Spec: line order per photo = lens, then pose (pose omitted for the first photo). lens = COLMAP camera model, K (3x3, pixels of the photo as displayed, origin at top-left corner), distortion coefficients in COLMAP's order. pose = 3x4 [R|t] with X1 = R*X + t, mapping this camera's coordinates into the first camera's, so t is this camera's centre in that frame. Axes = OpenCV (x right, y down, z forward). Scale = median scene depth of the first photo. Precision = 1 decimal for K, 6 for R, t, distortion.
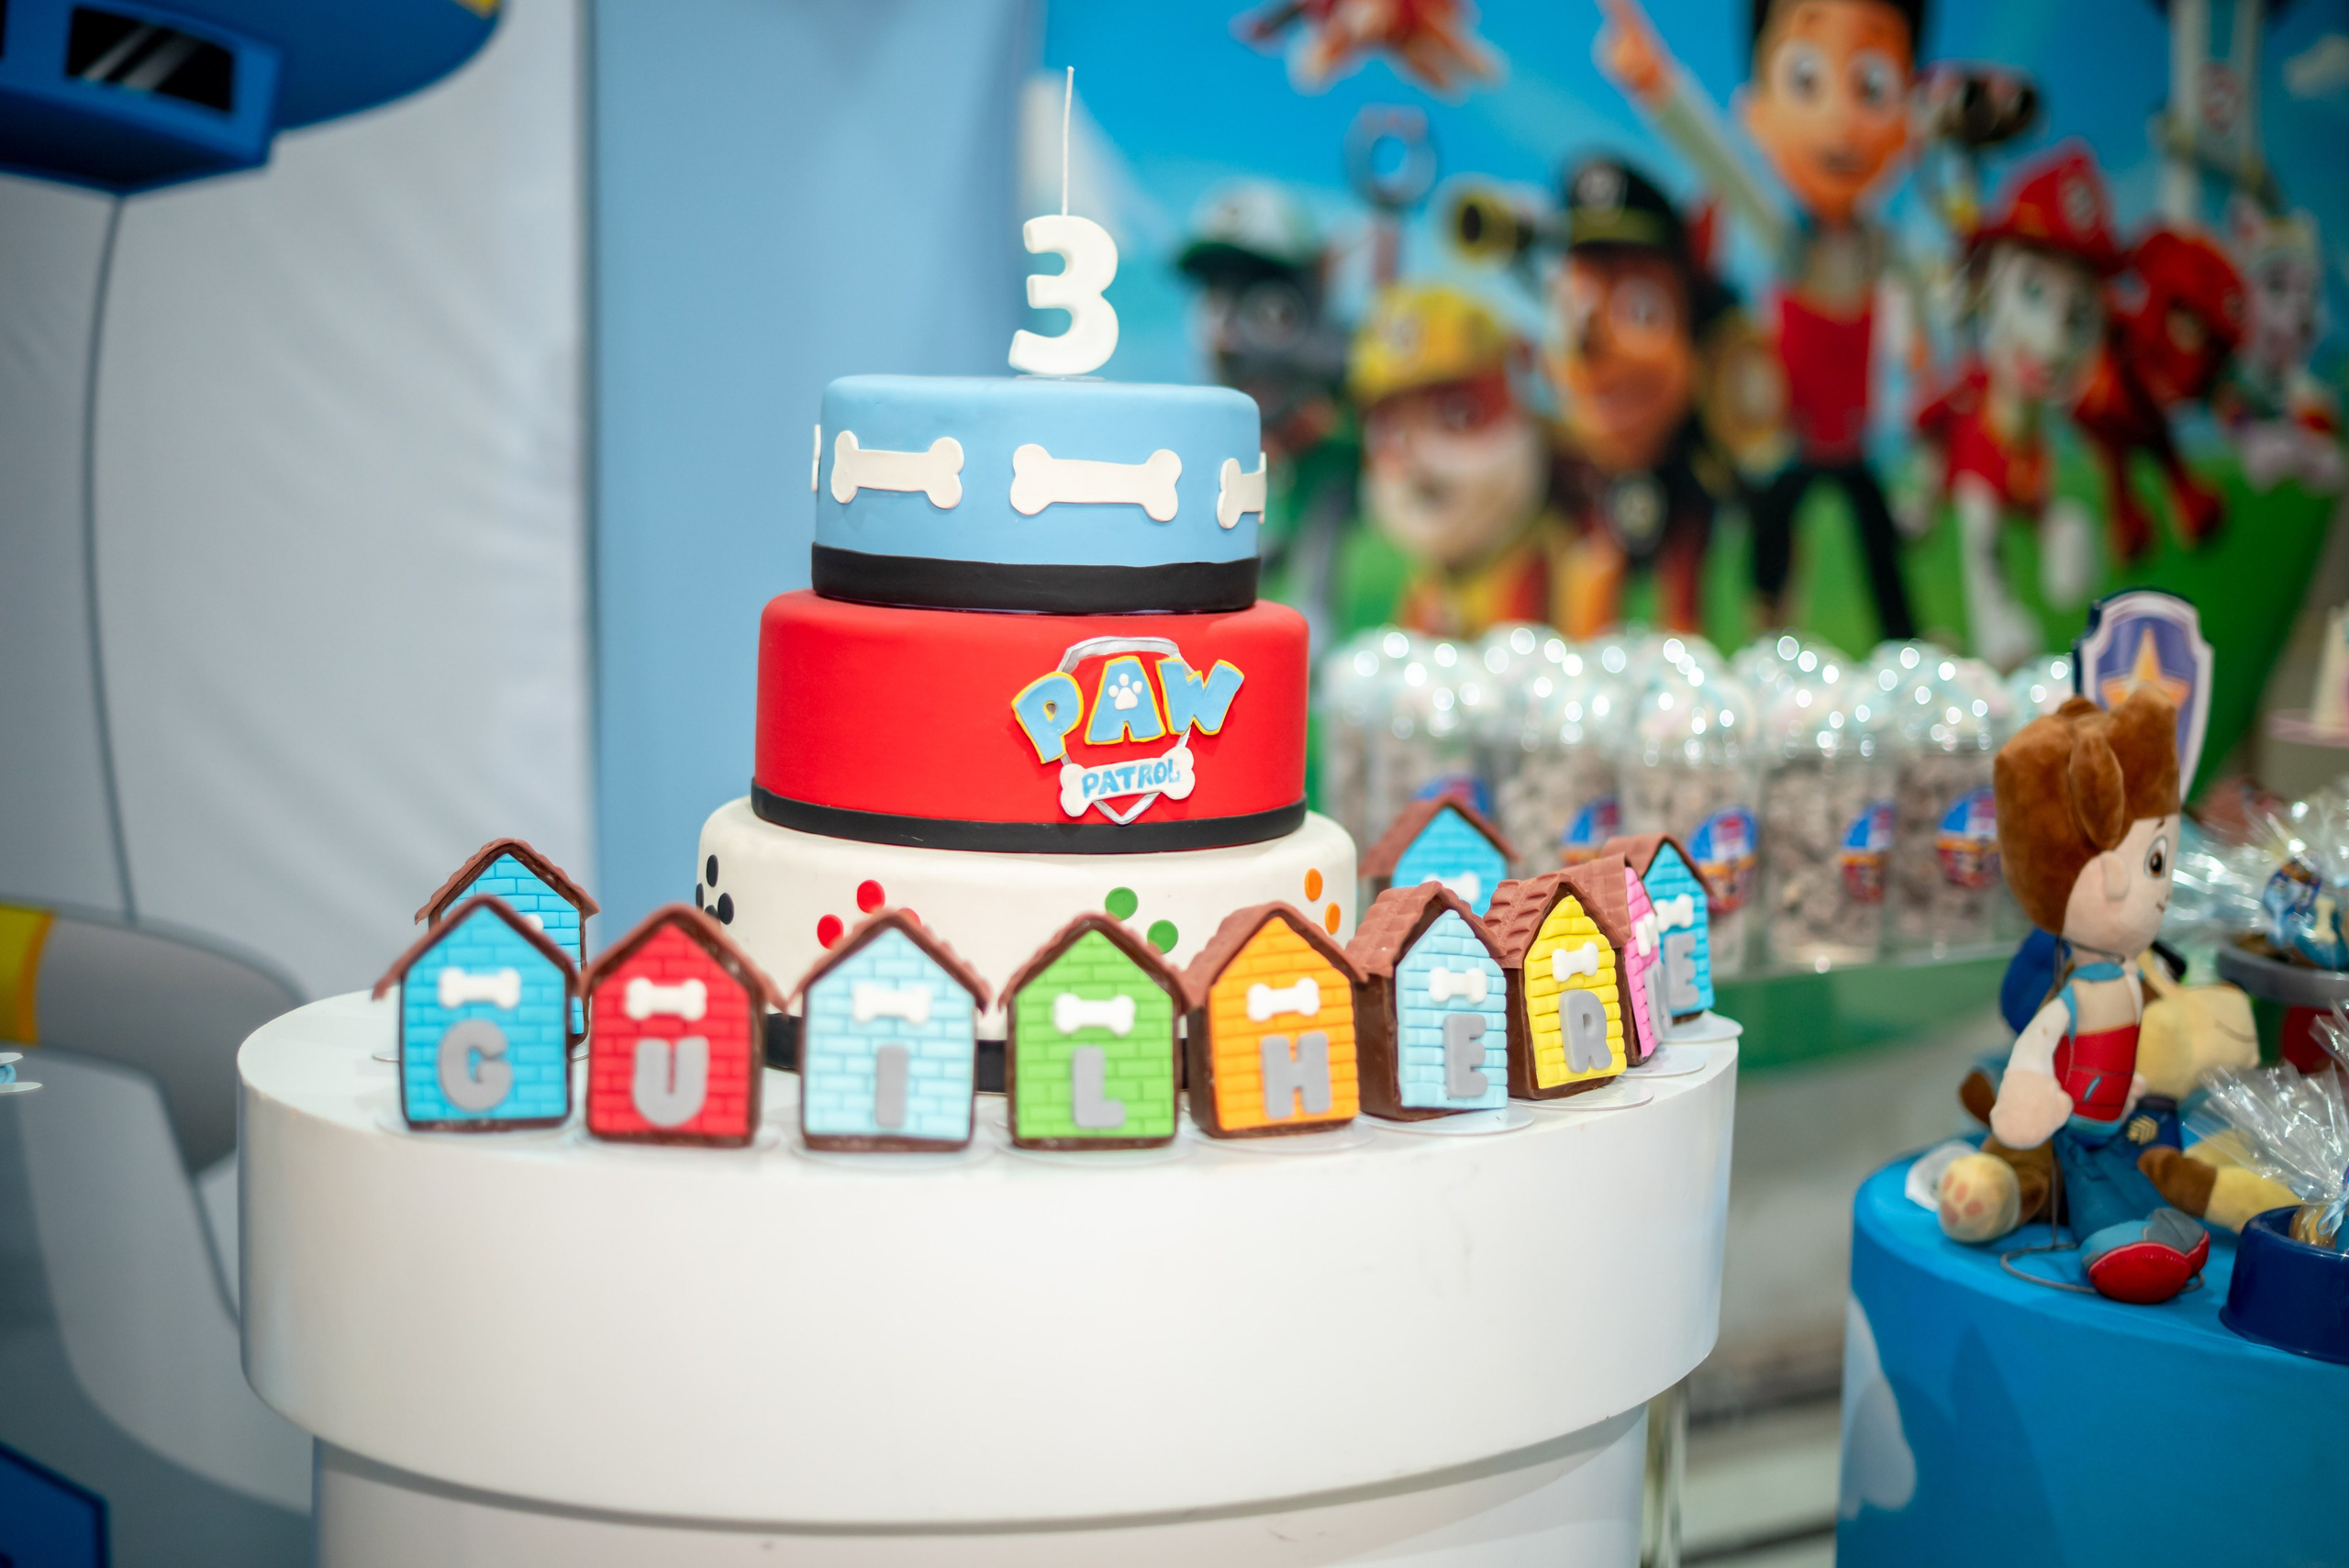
lens RADIAL K [[3510.8, 0, 1174.6], [0, 3510.8, 875.9], [0, 0, 1]] dist [-0.041077, -0.157260]
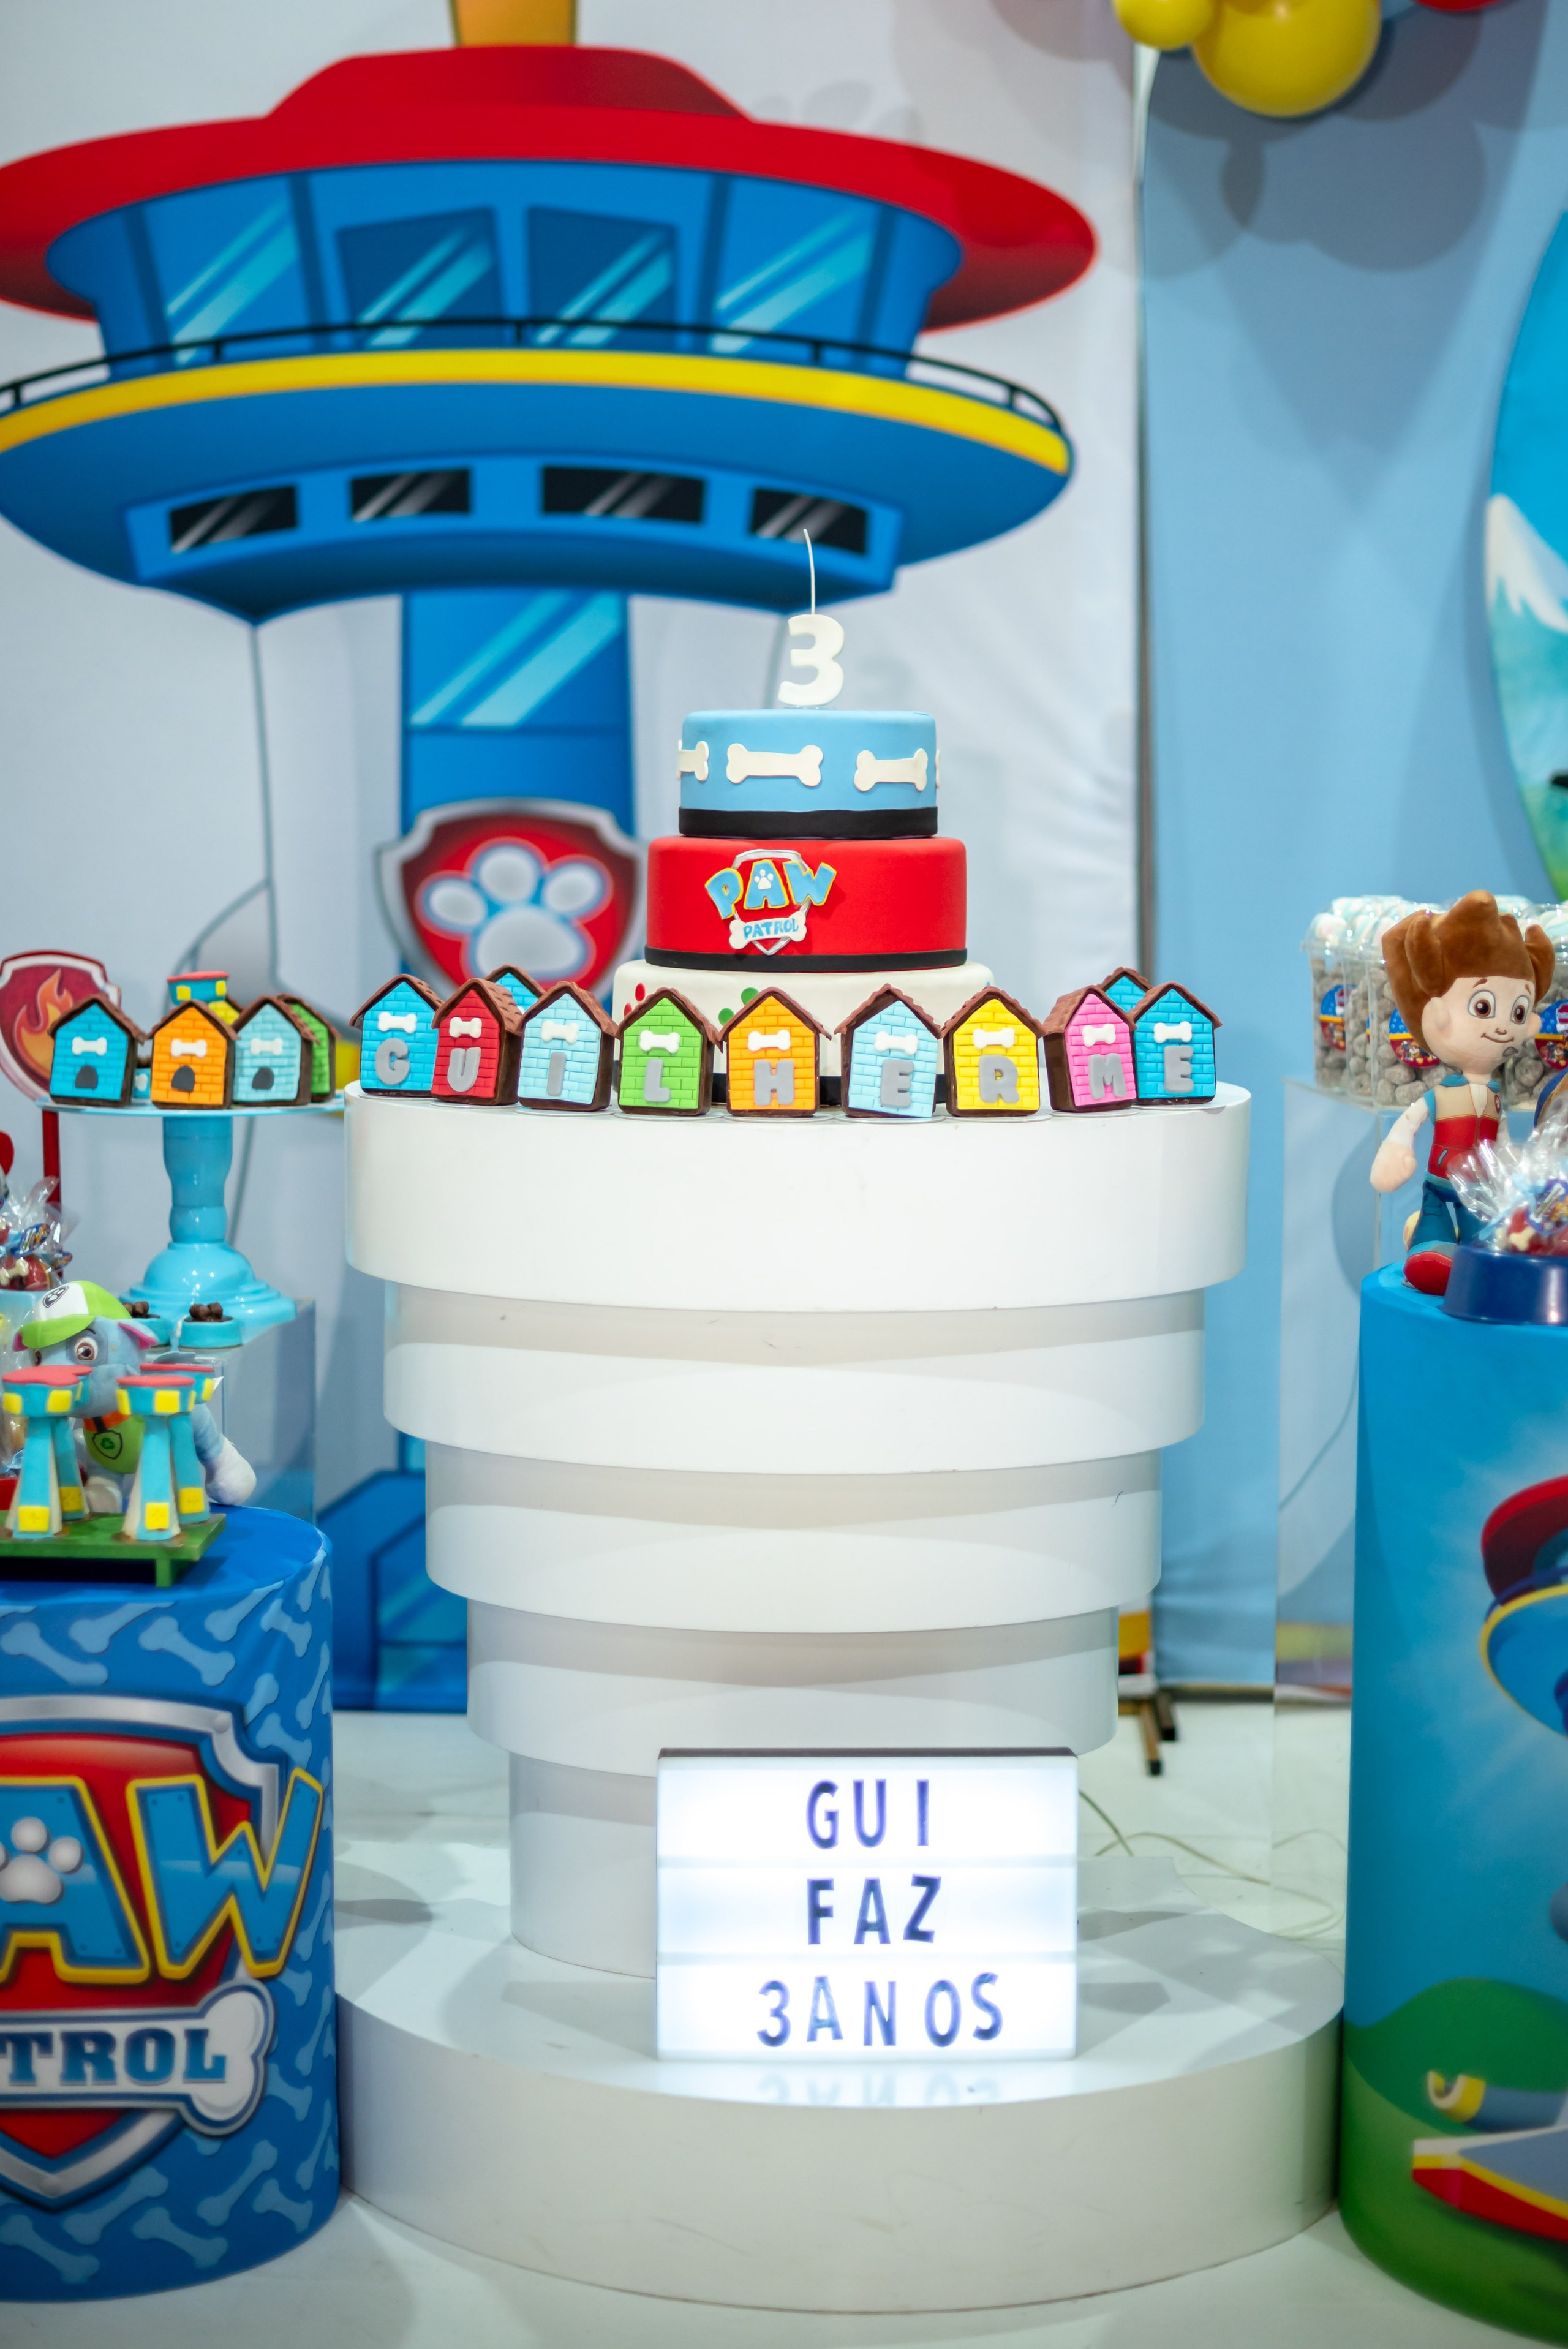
lens RADIAL K [[3848.9, 0, 784.0], [0, 3848.9, 1174.5], [0, 0, 1]] dist [-0.008314, 0.057641]
pose [[0.845405, 0.036299, -0.532891, 1.037546], [-0.058991, 0.997930, -0.025610, 0.145944], [0.530859, 0.053086, 0.845796, -0.638856]]
